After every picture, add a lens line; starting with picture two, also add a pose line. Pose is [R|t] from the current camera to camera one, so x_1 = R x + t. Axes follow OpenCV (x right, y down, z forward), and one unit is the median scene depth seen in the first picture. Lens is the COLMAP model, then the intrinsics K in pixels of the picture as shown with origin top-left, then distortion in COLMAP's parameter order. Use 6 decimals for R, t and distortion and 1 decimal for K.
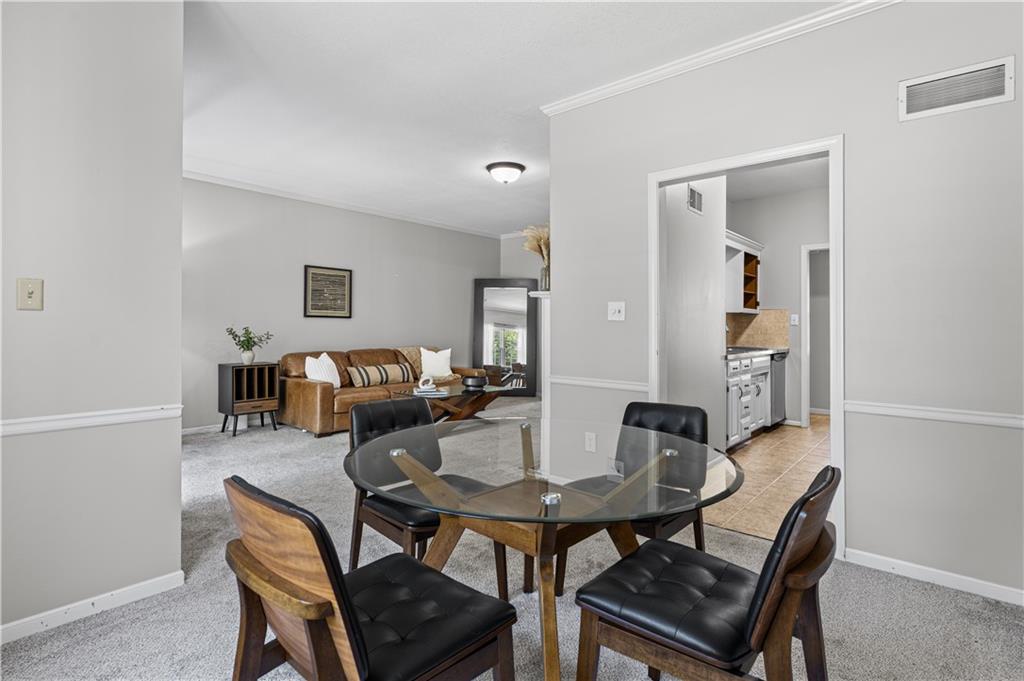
lens RADIAL K [[509.1, 0, 509.2], [0, 509.1, 315.1], [0, 0, 1]] dist [0.000501, 0.000059]
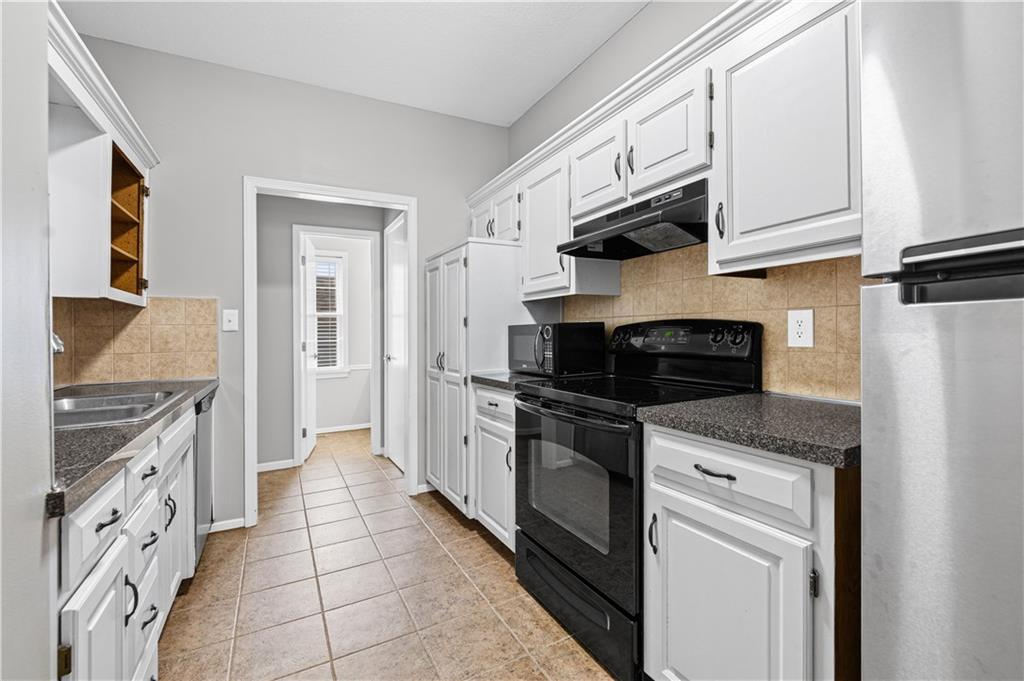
lens RADIAL K [[449.8, 0, 510.2], [0, 449.8, 332.8], [0, 0, 1]] dist [-0.001588, -0.000272]
pose [[0.362273, -0.007284, 0.932044, 0.239752], [-0.003305, 0.999953, 0.009099, 0.015798], [-0.932066, -0.006376, 0.362232, 0.563483]]
